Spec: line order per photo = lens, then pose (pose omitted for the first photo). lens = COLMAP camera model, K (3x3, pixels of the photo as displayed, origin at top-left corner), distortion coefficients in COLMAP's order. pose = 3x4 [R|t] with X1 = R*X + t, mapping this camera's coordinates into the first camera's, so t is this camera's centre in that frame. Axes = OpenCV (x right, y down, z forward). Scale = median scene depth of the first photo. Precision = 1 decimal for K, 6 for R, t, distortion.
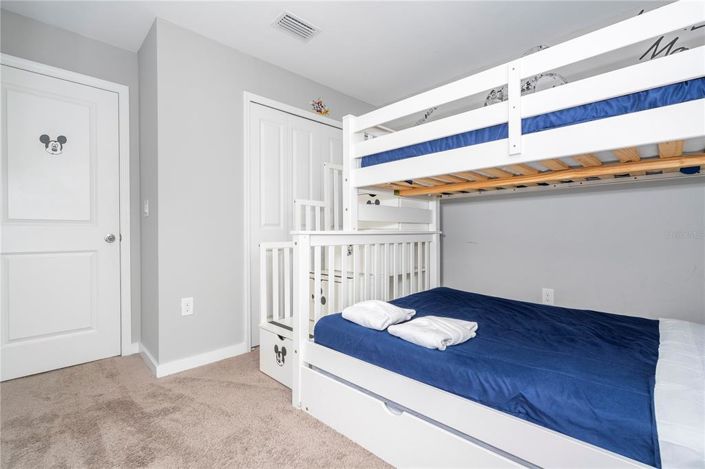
lens RADIAL K [[320.8, 0, 353.1], [0, 320.8, 234.1], [0, 0, 1]] dist [-0.001648, -0.000097]
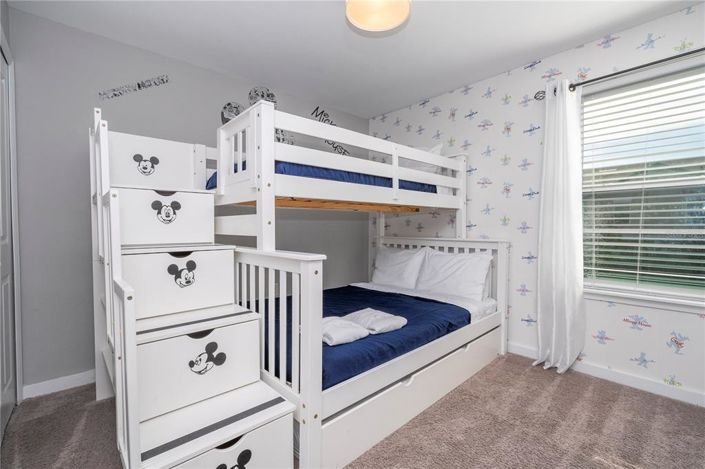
lens RADIAL K [[320.8, 0, 353.2], [0, 320.8, 233.4], [0, 0, 1]] dist [-0.001648, -0.000097]
pose [[0.038929, -0.020037, 0.999041, -1.109946], [0.005950, 0.999786, 0.019820, -0.092412], [-0.999224, 0.005173, 0.039040, 1.067154]]
